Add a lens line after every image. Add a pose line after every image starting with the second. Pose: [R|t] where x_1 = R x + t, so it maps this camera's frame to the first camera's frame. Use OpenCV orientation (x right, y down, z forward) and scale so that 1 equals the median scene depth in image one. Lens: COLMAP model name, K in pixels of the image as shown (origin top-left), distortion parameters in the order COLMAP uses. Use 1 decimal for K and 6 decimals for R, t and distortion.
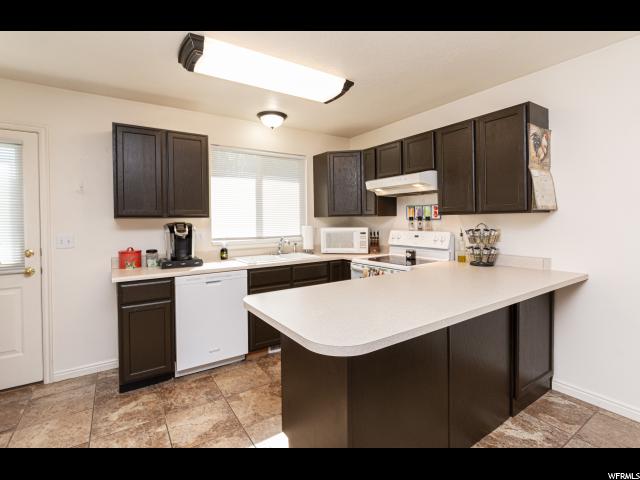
lens RADIAL K [[310.3, 0, 320.2], [0, 310.3, 223.4], [0, 0, 1]] dist [0.000047, 0.000098]
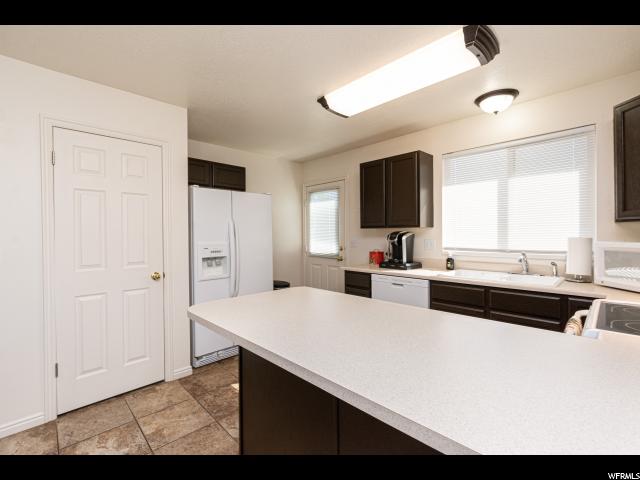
lens RADIAL K [[292.6, 0, 315.6], [0, 292.6, 237.2], [0, 0, 1]] dist [-0.004341, -0.000639]
pose [[0.179281, 0.024288, -0.983498, 0.605379], [-0.001345, 0.999700, 0.024443, -0.009162], [0.983797, -0.003059, 0.179260, 0.485302]]
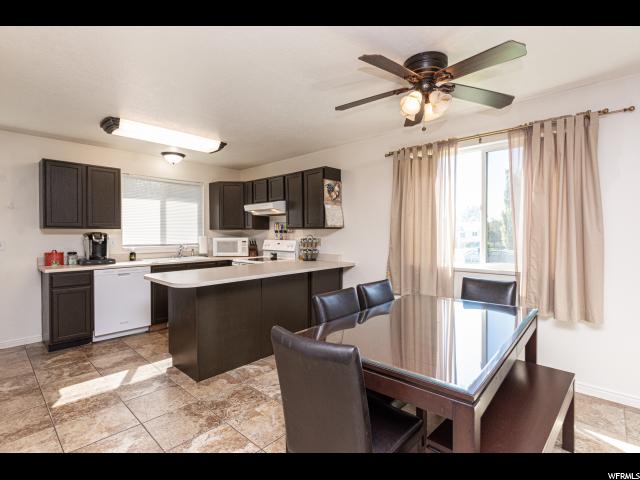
lens RADIAL K [[305.4, 0, 320.7], [0, 305.4, 236.5], [0, 0, 1]] dist [-0.000566, 0.000028]
pose [[0.969608, 0.008409, 0.244519, 0.173358], [-0.008026, 0.999965, -0.002563, 0.011447], [-0.244532, 0.000523, 0.969641, -0.537470]]
